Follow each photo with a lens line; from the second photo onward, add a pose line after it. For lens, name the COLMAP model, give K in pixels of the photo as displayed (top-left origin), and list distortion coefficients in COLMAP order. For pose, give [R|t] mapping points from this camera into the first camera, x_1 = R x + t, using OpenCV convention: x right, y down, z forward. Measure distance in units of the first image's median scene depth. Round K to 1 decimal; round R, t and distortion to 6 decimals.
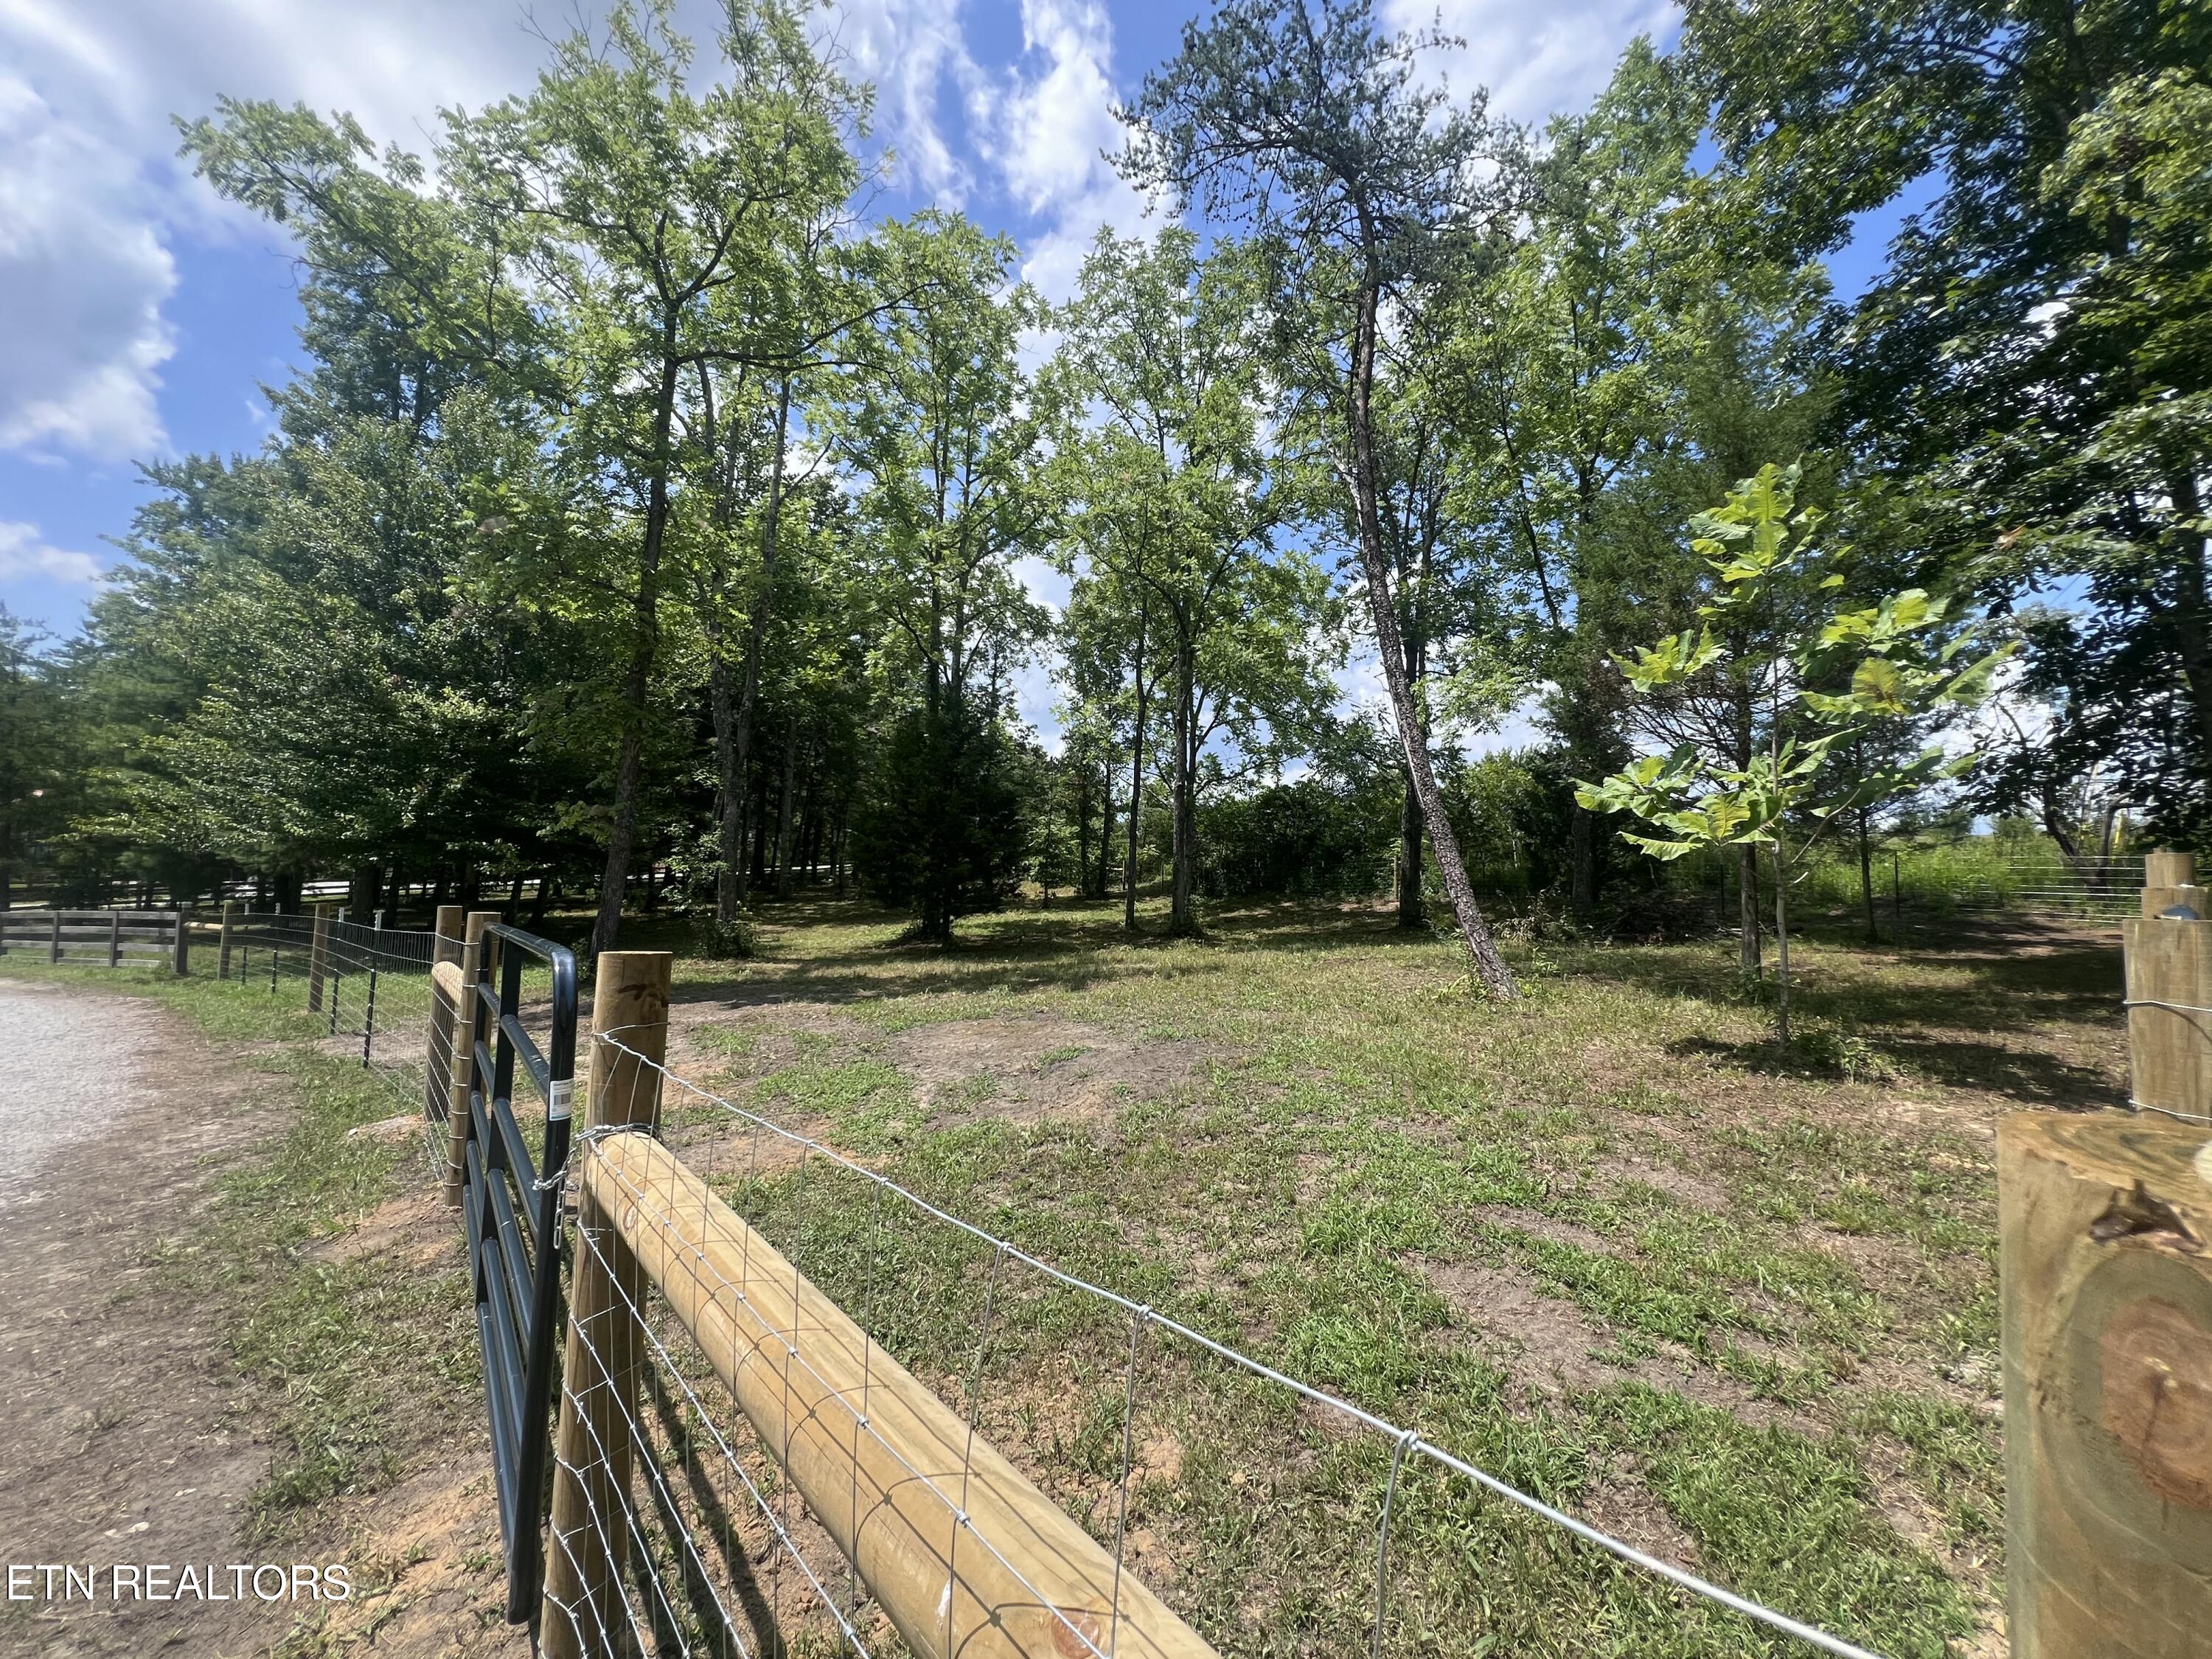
lens RADIAL K [[889.5, 0, 1098.4], [0, 889.5, 833.0], [0, 0, 1]] dist [0.001698, 0.000342]
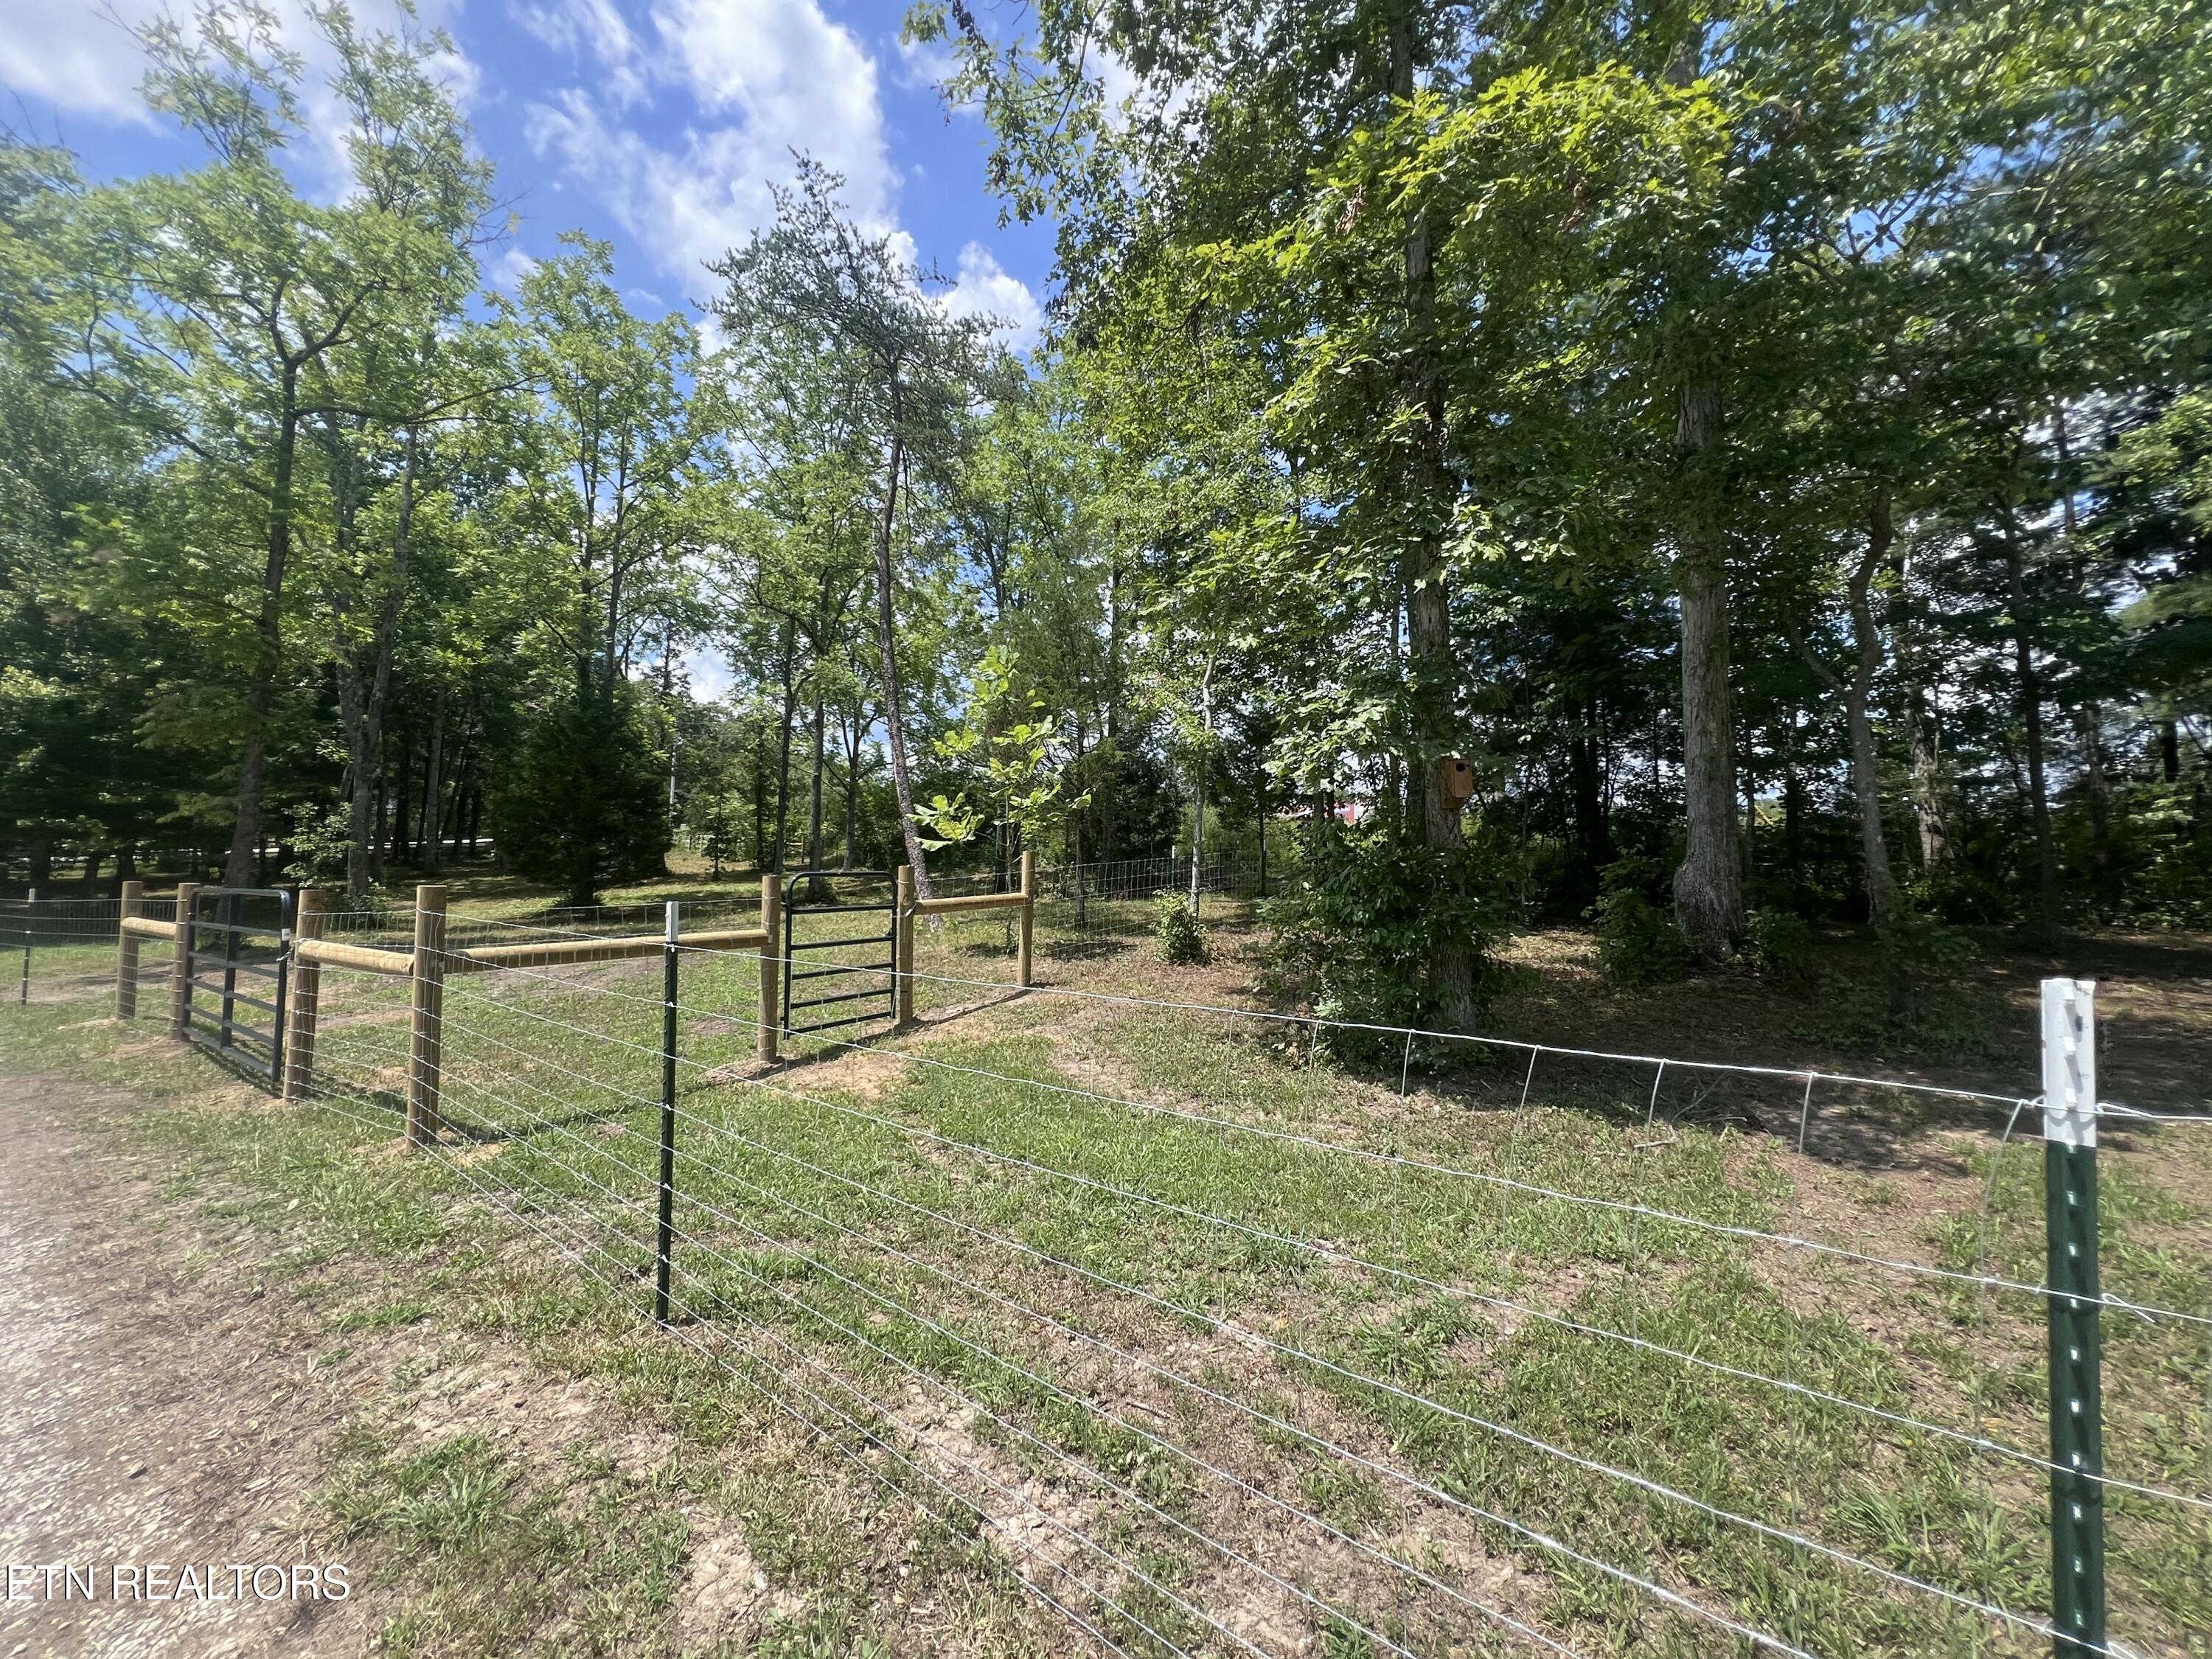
lens RADIAL K [[889.5, 0, 1105.2], [0, 889.5, 839.1], [0, 0, 1]] dist [0.001698, 0.000342]
pose [[0.955306, 0.002543, 0.295607, 0.100196], [-0.014017, 0.999228, 0.036705, -0.016730], [-0.295286, -0.039208, 0.954604, -0.230505]]
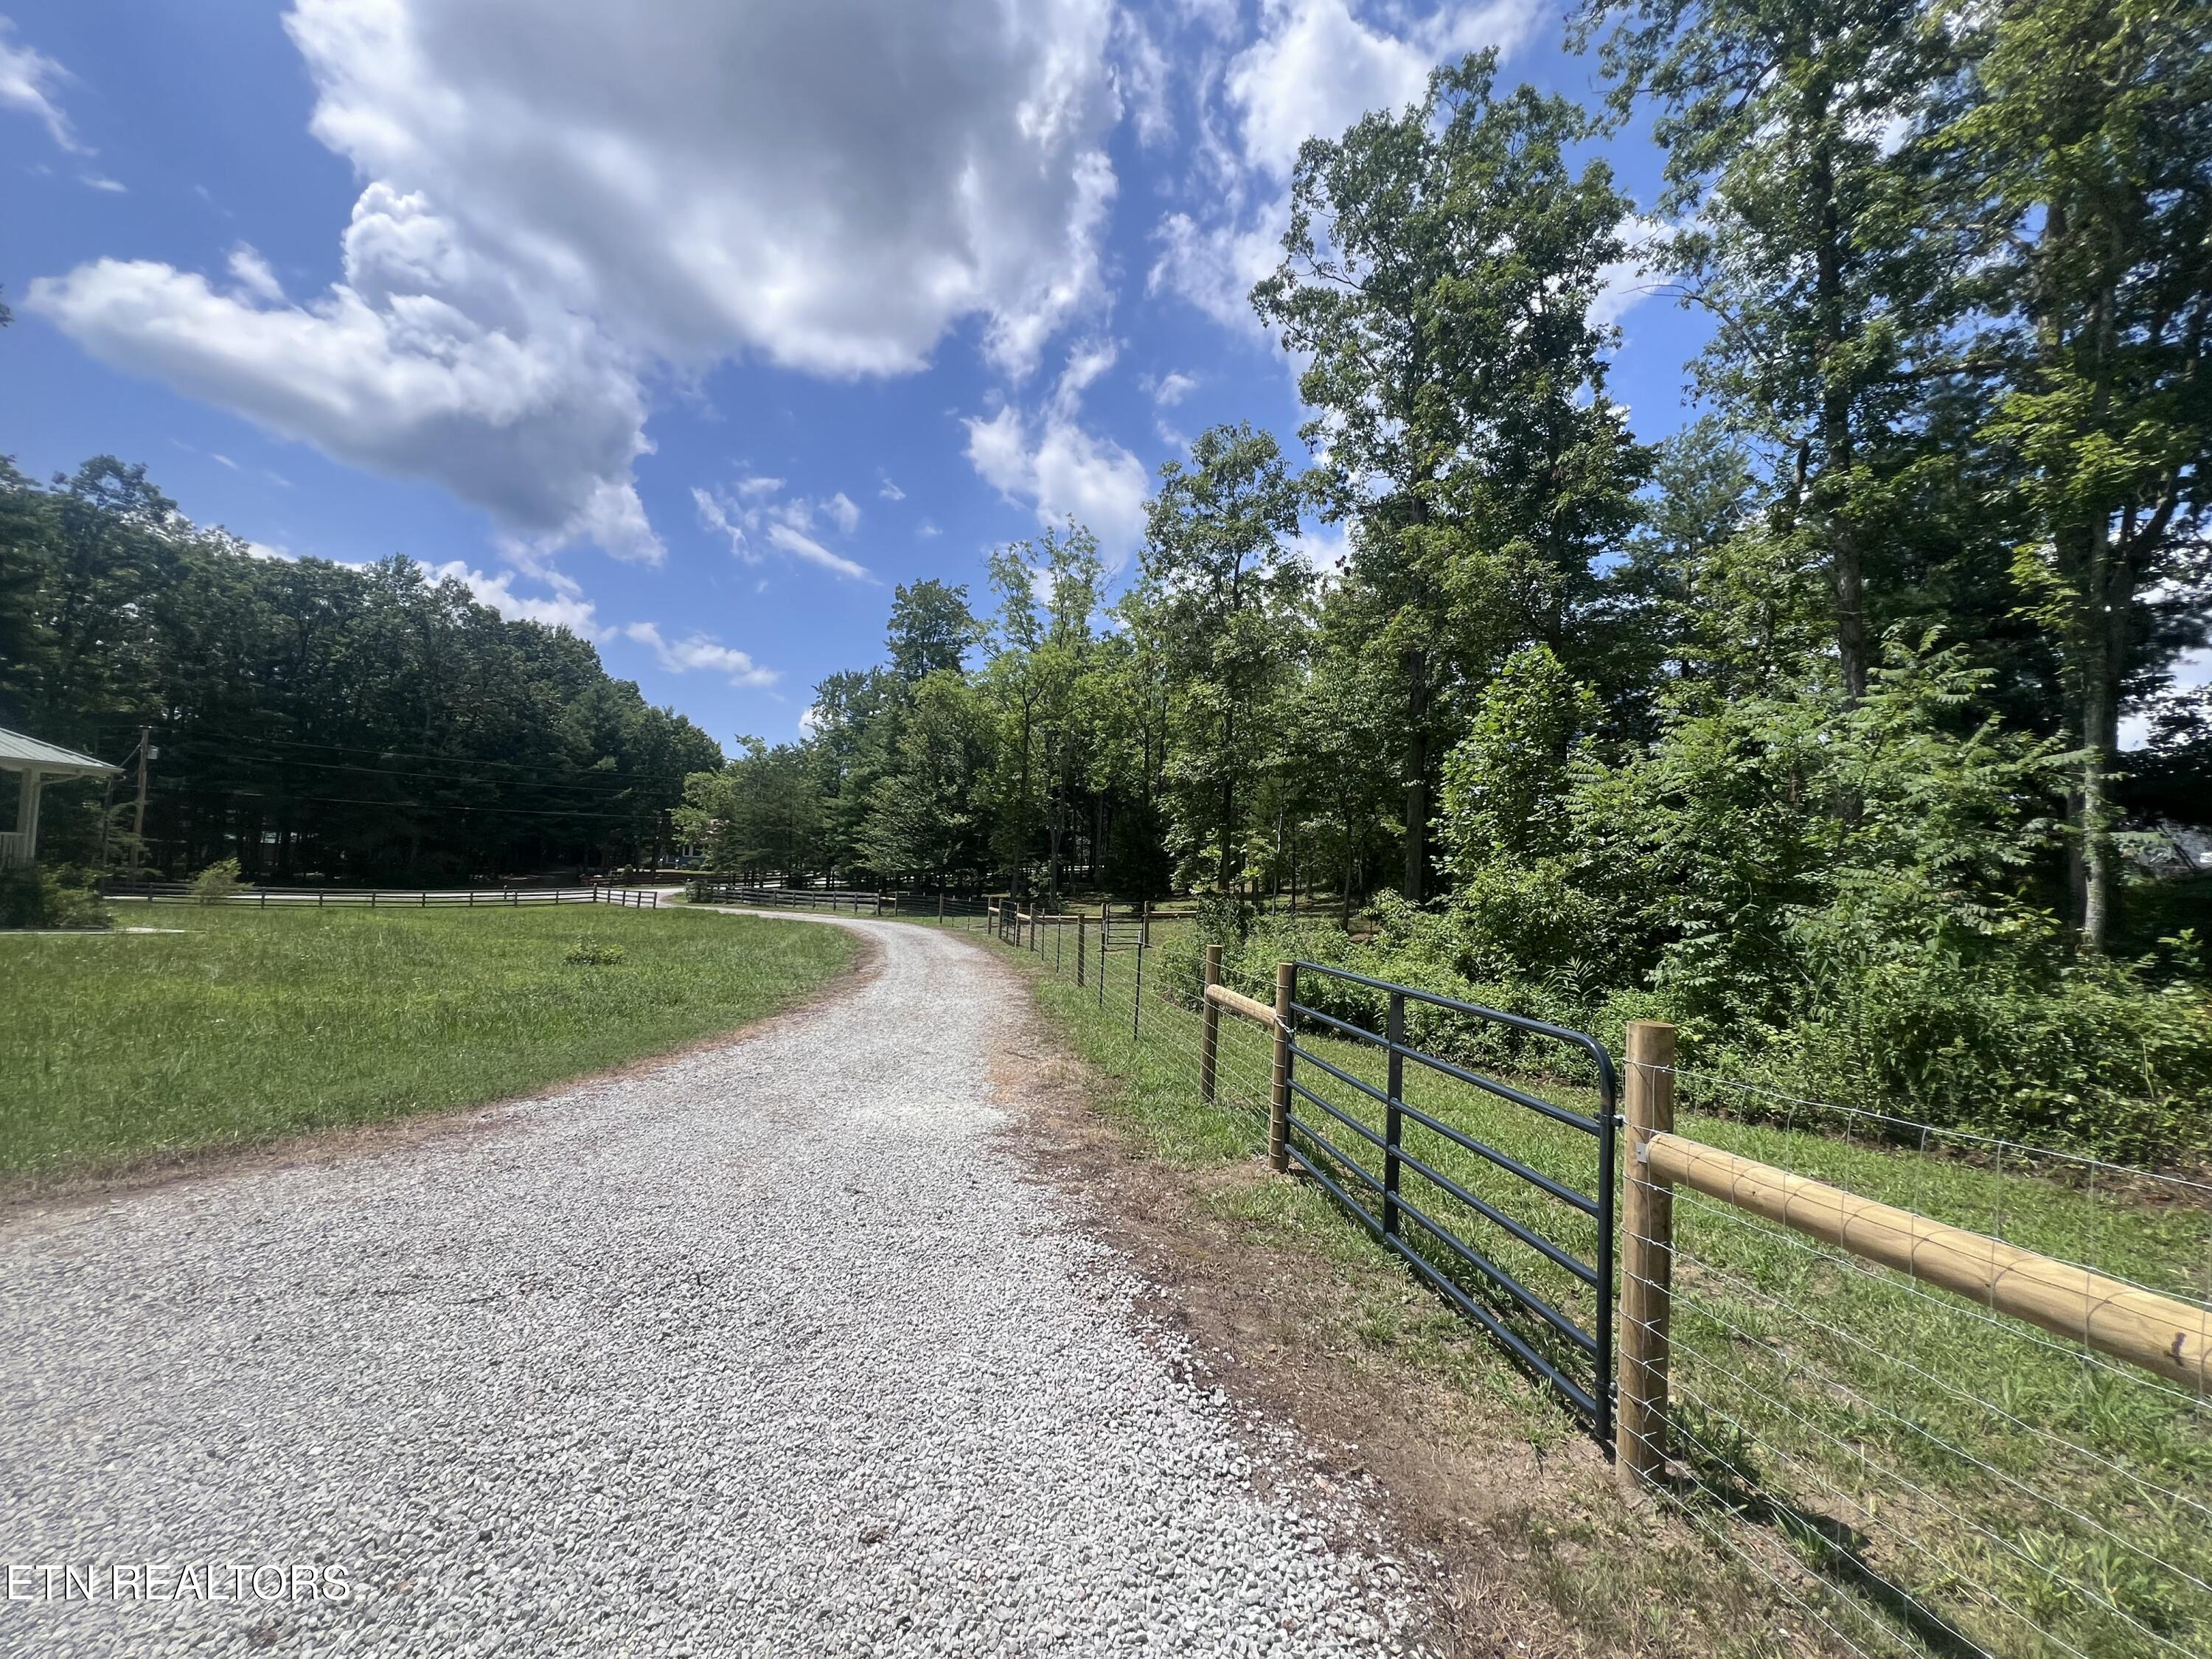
lens RADIAL K [[889.5, 0, 1099.4], [0, 889.5, 832.0], [0, 0, 1]] dist [0.001698, 0.000342]
pose [[0.925375, -0.005002, -0.379020, 0.475960], [0.010756, 0.999857, 0.013065, -0.092437], [0.378901, -0.016167, 0.925296, -0.916566]]
